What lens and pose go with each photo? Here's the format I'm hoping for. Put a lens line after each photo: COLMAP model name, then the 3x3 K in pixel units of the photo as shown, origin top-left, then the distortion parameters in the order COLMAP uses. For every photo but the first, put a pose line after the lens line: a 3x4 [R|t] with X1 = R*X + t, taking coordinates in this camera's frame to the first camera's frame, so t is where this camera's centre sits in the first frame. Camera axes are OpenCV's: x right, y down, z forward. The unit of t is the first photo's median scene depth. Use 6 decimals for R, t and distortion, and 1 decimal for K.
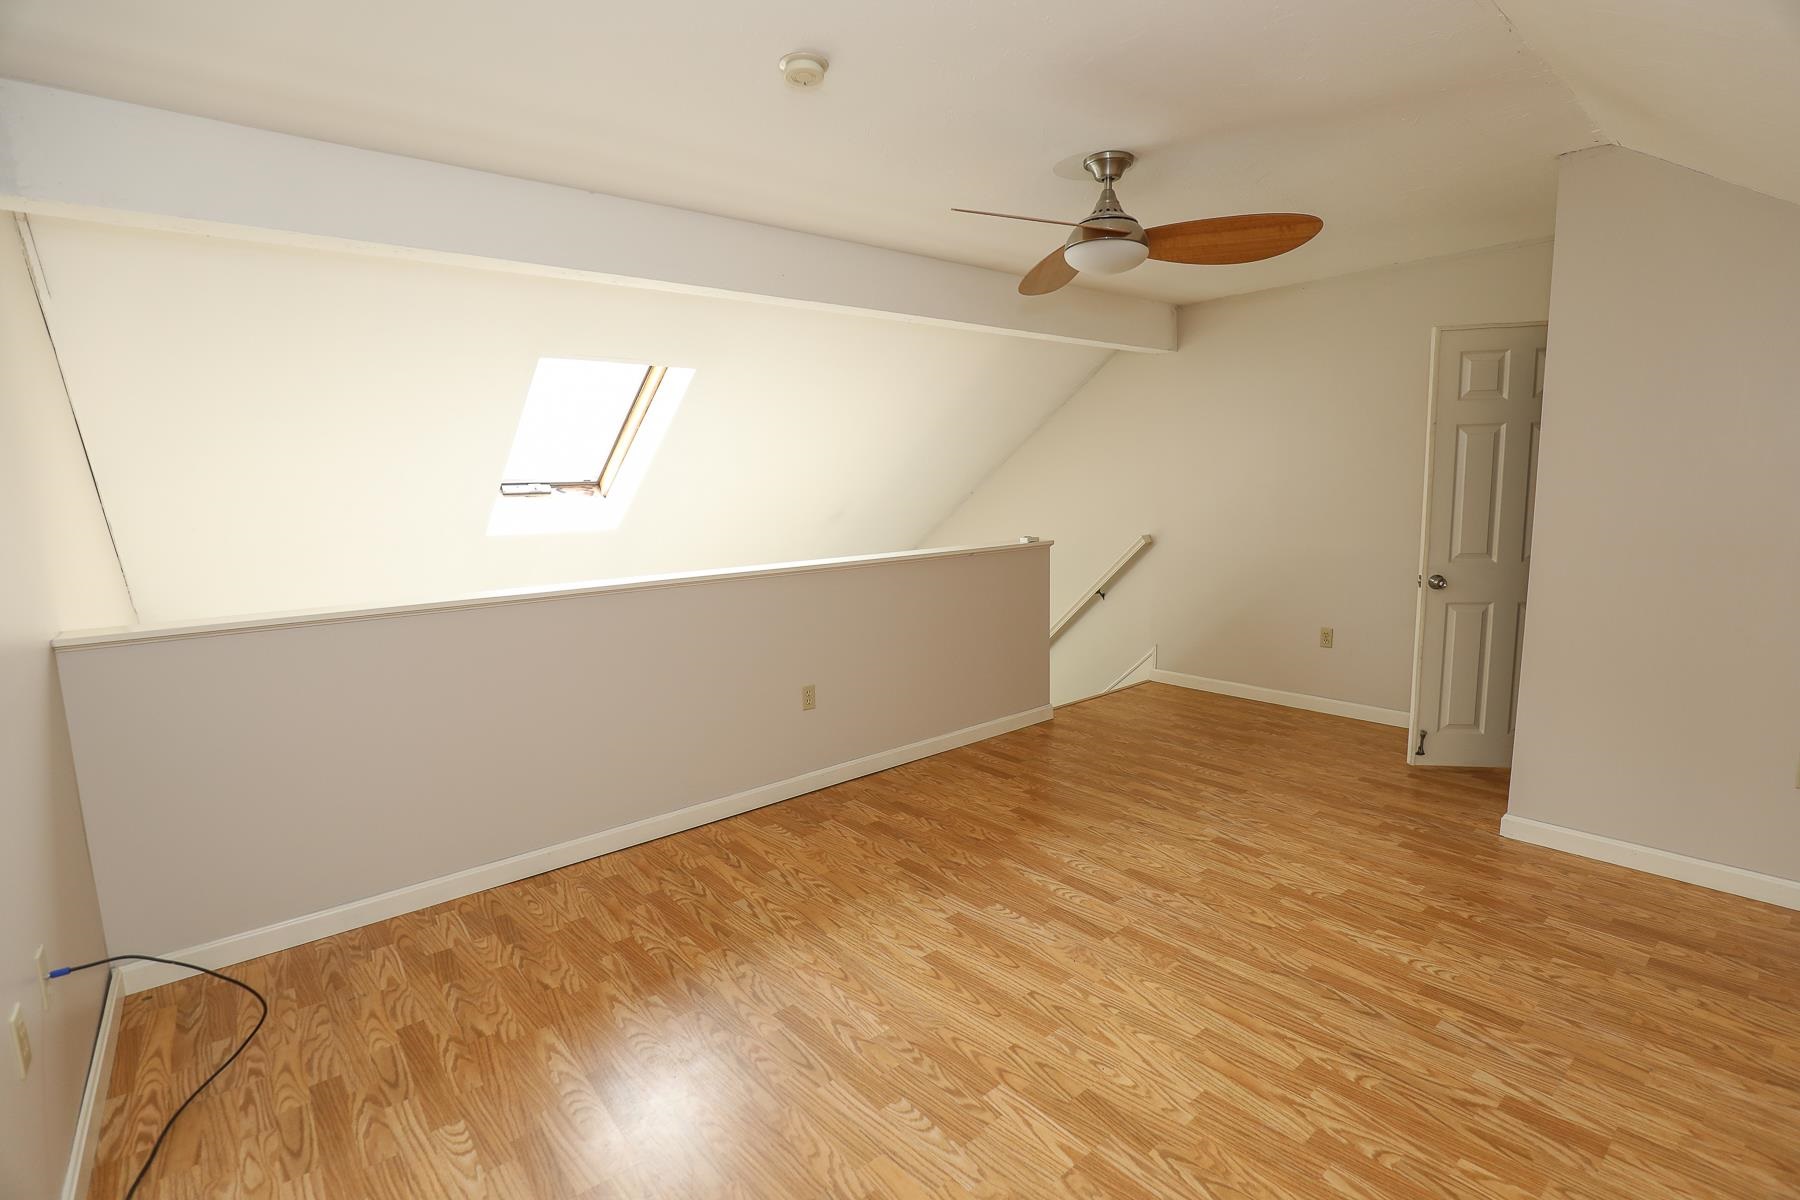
lens RADIAL K [[841.8, 0, 895.7], [0, 841.8, 609.6], [0, 0, 1]] dist [-0.034678, 0.007744]
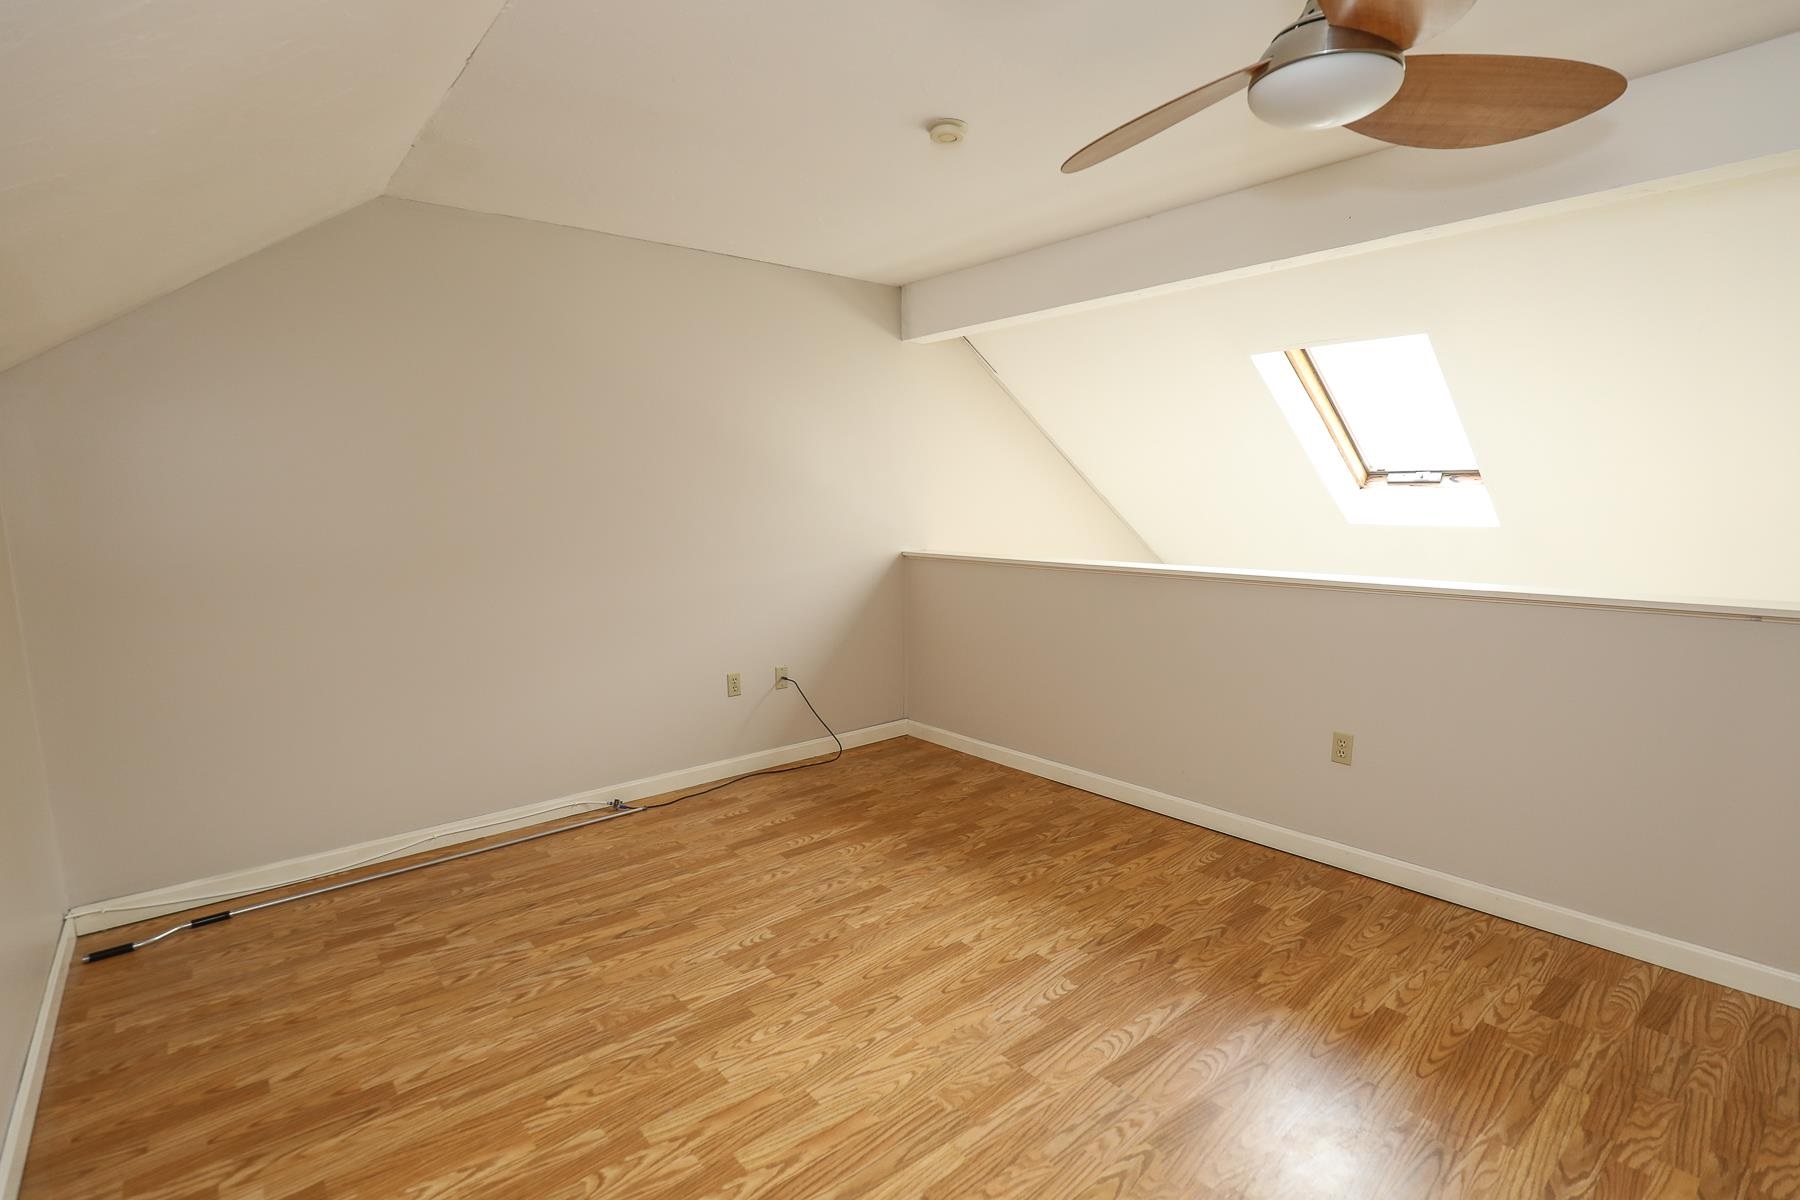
lens RADIAL K [[841.8, 0, 895.7], [0, 841.8, 609.6], [0, 0, 1]] dist [-0.034678, 0.007744]
pose [[0.013613, 0.162668, -0.986587, 0.924822], [-0.134884, 0.977959, 0.159384, -0.131851], [0.990768, 0.130905, 0.035255, 0.778425]]
